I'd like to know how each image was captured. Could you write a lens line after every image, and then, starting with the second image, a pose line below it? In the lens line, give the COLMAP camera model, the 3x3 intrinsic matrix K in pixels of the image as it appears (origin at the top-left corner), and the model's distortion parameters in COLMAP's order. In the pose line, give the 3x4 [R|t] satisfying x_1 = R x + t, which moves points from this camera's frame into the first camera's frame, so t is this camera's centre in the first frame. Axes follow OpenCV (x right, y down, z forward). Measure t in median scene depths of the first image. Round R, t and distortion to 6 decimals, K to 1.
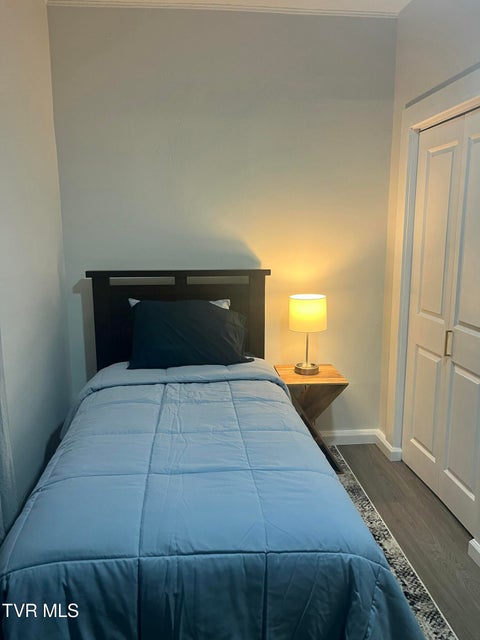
lens RADIAL K [[486.7, 0, 238.7], [0, 486.7, 318.9], [0, 0, 1]] dist [0.053871, -0.077706]
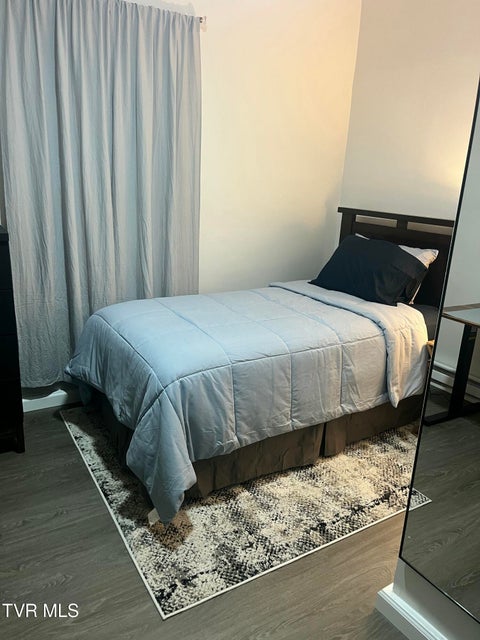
lens RADIAL K [[486.7, 0, 242.9], [0, 486.7, 318.9], [0, 0, 1]] dist [0.053871, -0.077706]
pose [[0.424940, 0.276713, -0.861891, 0.810207], [-0.210752, 0.956211, 0.203087, -0.029357], [0.880346, 0.095346, 0.464650, 0.256452]]
